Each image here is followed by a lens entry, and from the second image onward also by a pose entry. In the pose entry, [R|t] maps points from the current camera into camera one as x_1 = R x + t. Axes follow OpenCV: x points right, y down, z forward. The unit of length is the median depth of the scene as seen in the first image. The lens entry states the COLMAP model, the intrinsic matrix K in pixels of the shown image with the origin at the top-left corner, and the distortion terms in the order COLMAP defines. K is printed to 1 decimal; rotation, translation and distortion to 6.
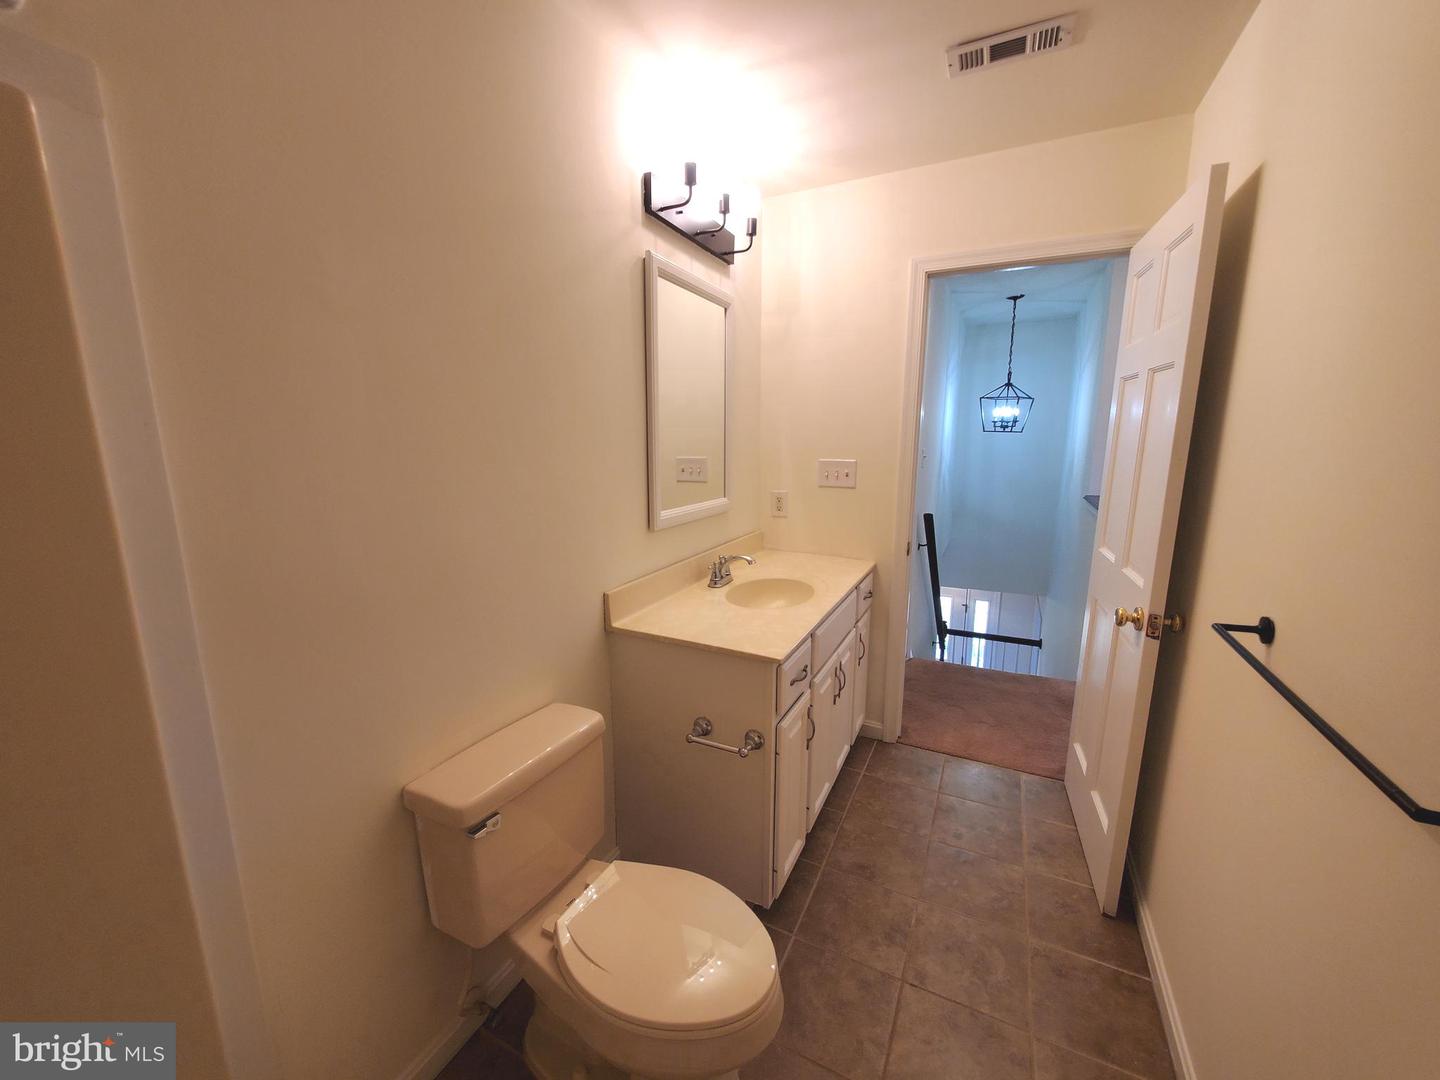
lens RADIAL K [[572.7, 0, 715.7], [0, 572.7, 540.8], [0, 0, 1]] dist [0.001056, -0.000938]
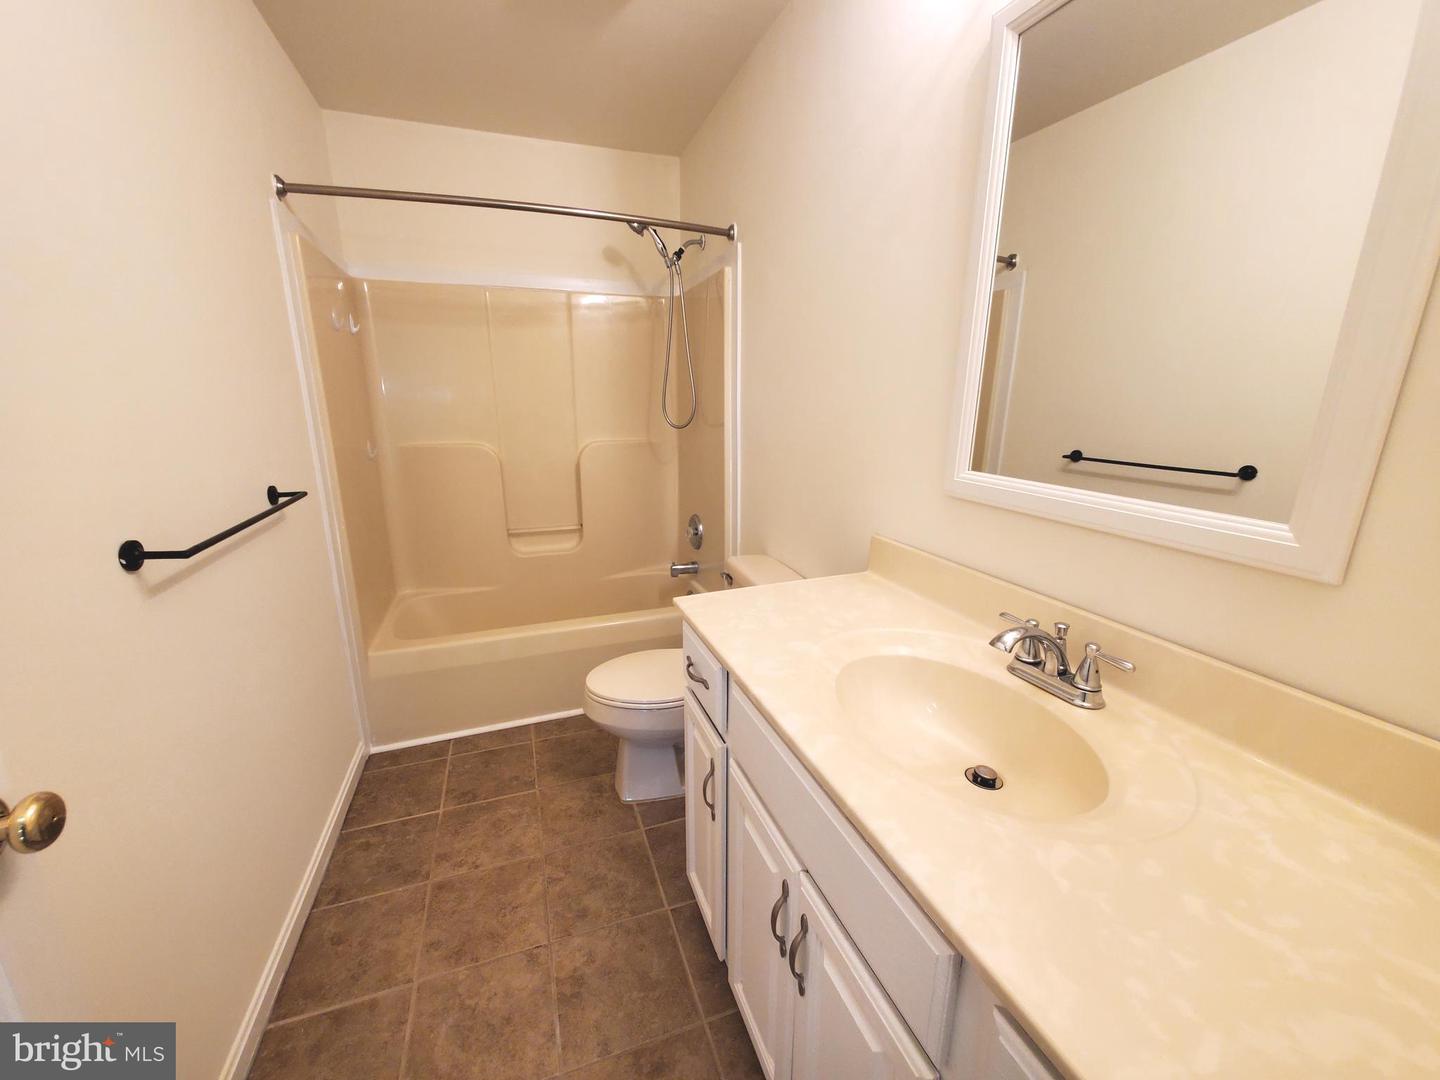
lens RADIAL K [[572.7, 0, 715.5], [0, 572.7, 546.0], [0, 0, 1]] dist [0.001056, -0.000938]
pose [[-0.691890, 0.187906, -0.697122, 0.627937], [-0.125026, 0.919771, 0.372008, -0.201565], [0.711095, 0.344547, -0.612888, 1.446496]]
